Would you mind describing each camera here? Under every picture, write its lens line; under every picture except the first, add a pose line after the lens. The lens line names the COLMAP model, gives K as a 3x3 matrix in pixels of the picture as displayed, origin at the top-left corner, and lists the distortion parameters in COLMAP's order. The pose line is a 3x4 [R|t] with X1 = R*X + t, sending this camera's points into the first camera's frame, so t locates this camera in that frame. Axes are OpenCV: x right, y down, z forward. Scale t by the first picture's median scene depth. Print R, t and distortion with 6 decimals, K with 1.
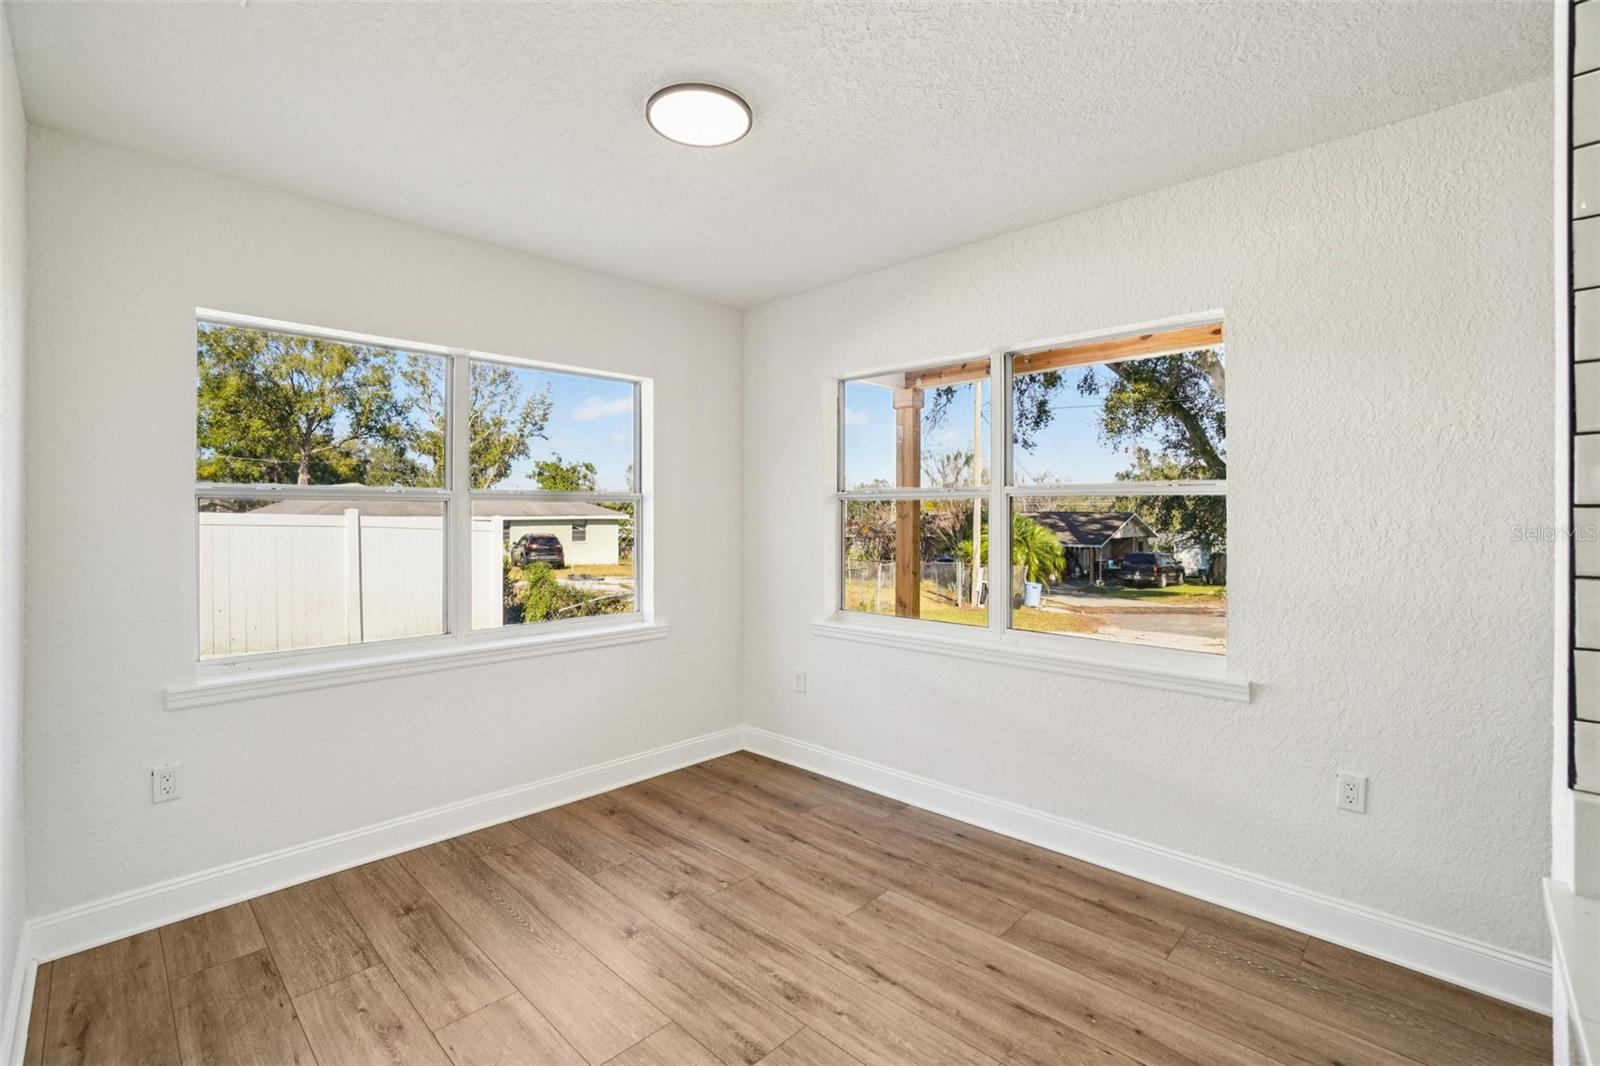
lens RADIAL K [[709.2, 0, 798.9], [0, 709.2, 516.2], [0, 0, 1]] dist [-0.054887, 0.020336]
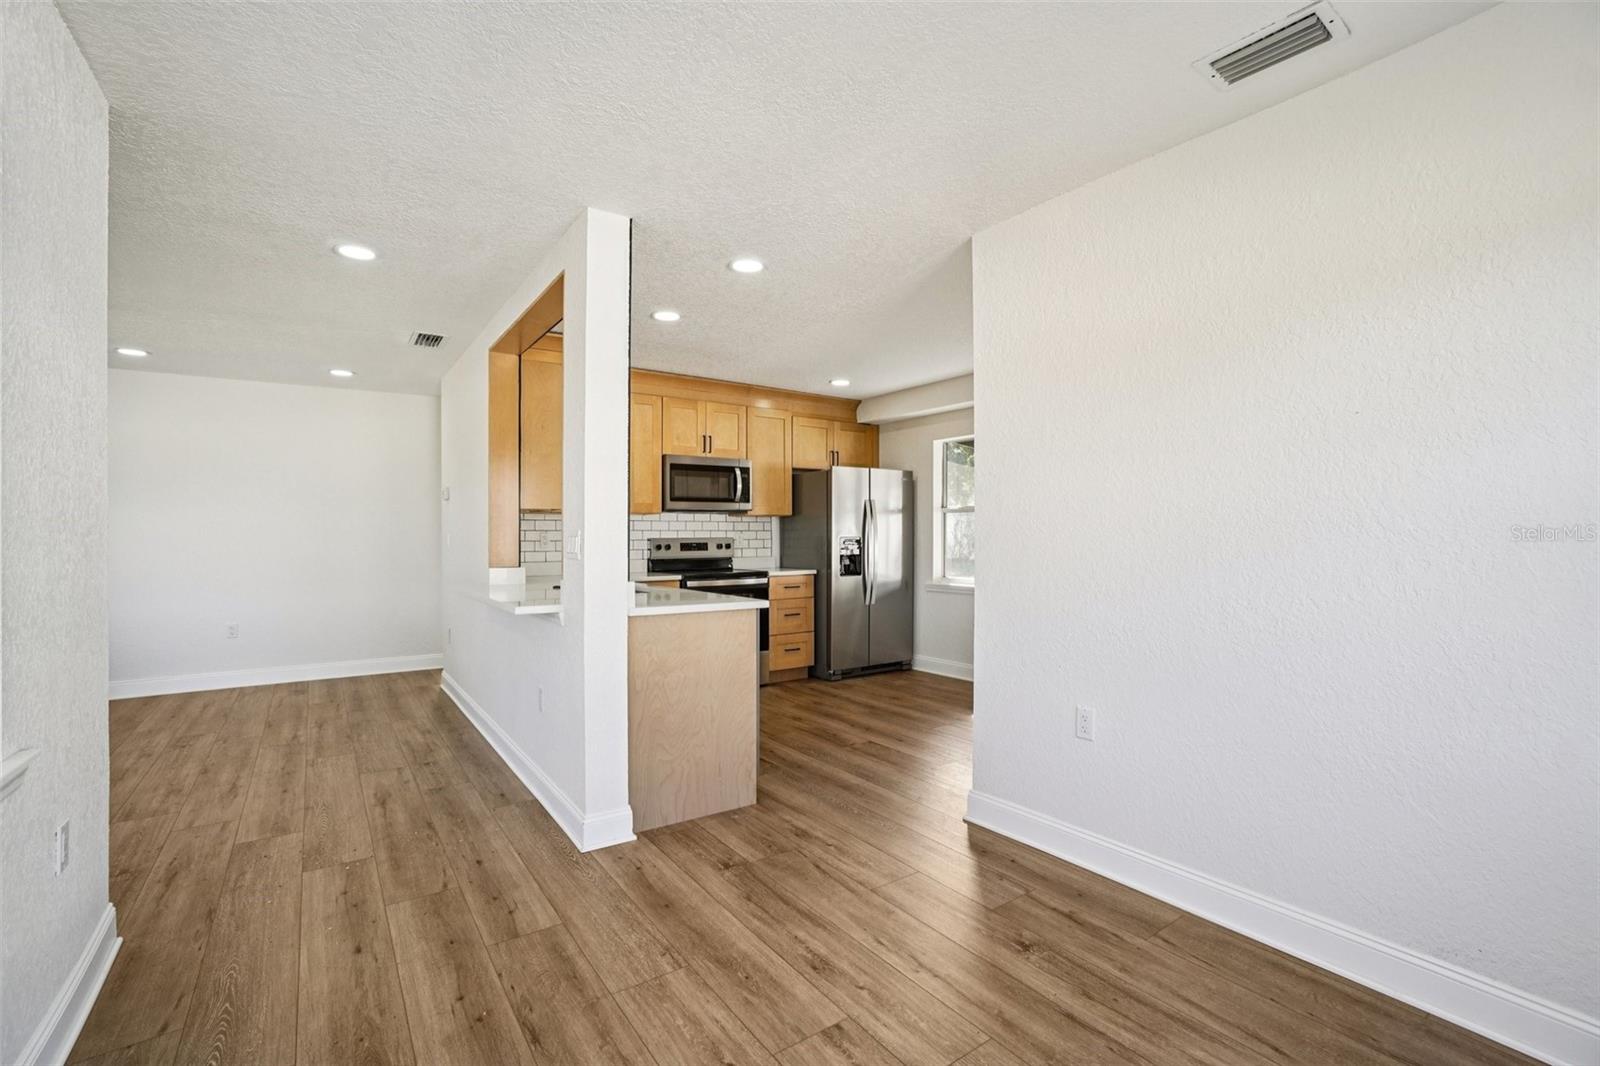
lens RADIAL K [[715.6, 0, 793.3], [0, 715.6, 527.3], [0, 0, 1]] dist [-0.058635, 0.022831]
pose [[-0.979742, 0.009451, 0.200043, -0.136616], [0.008328, 0.999944, -0.006453, 0.040398], [-0.200093, -0.004656, -0.979766, 1.267876]]
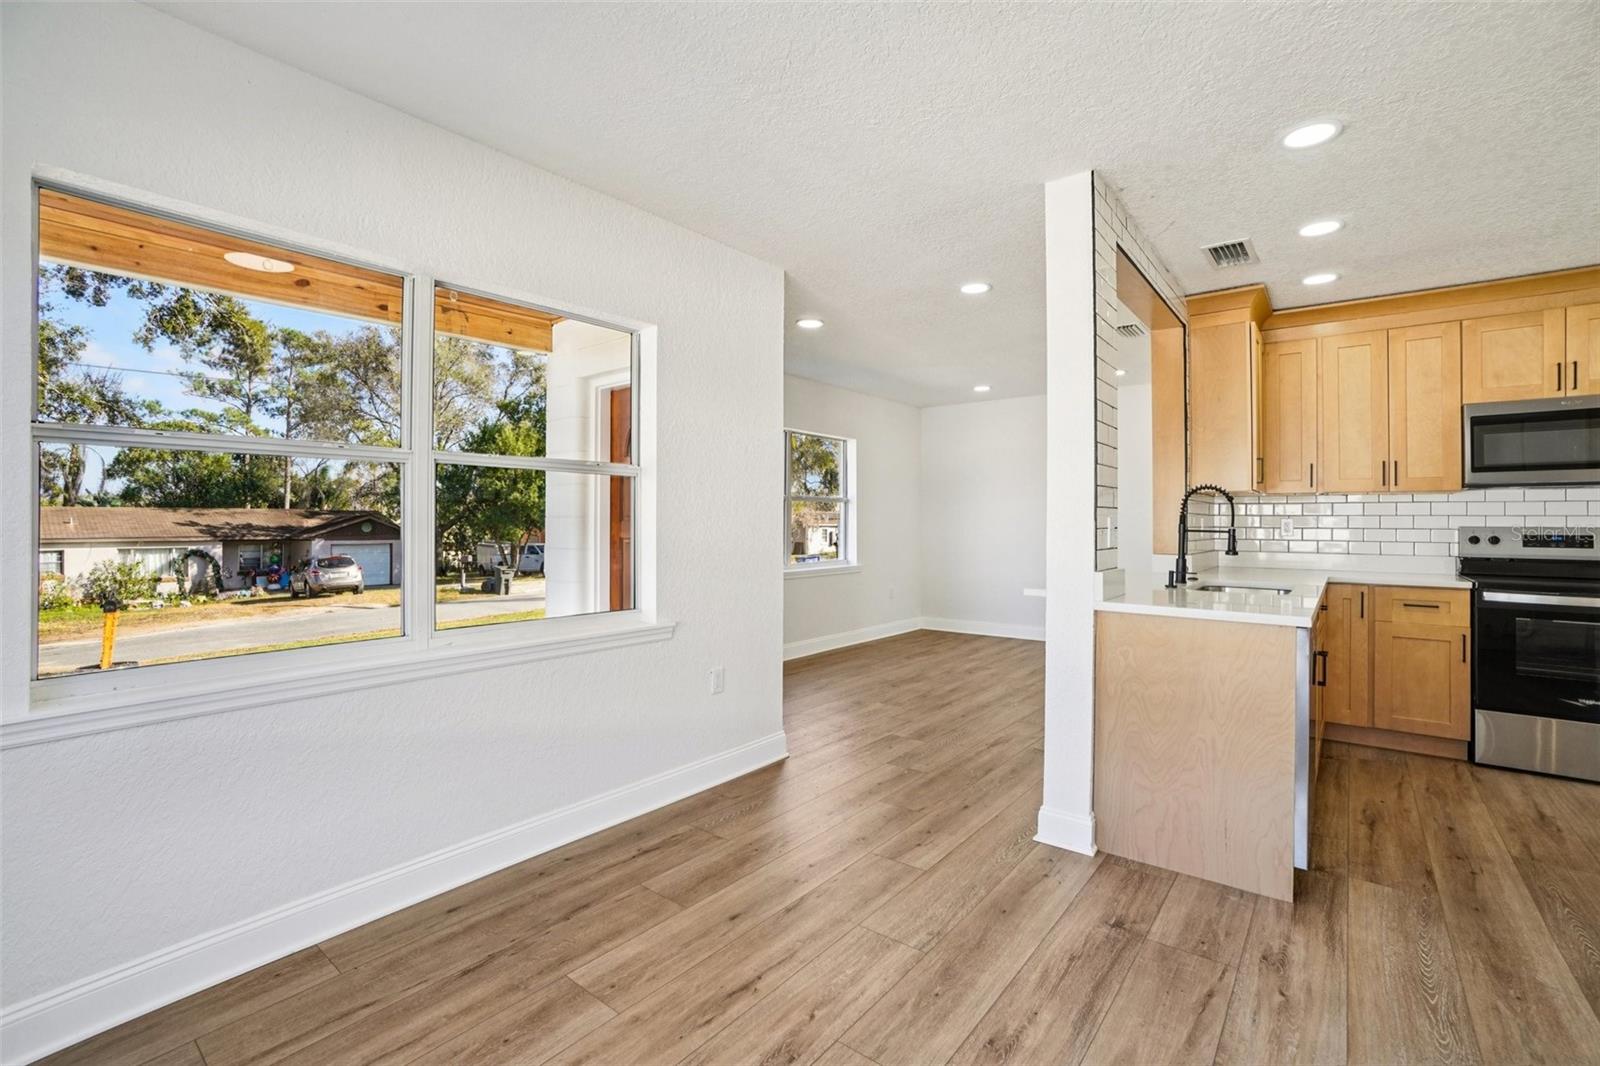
lens RADIAL K [[709.2, 0, 798.9], [0, 709.2, 516.2], [0, 0, 1]] dist [-0.054887, 0.020336]
pose [[-0.091801, 0.010178, 0.995725, -0.591710], [0.000761, 0.999948, -0.010151, 0.047626], [-0.995777, -0.000175, -0.091804, 0.763242]]
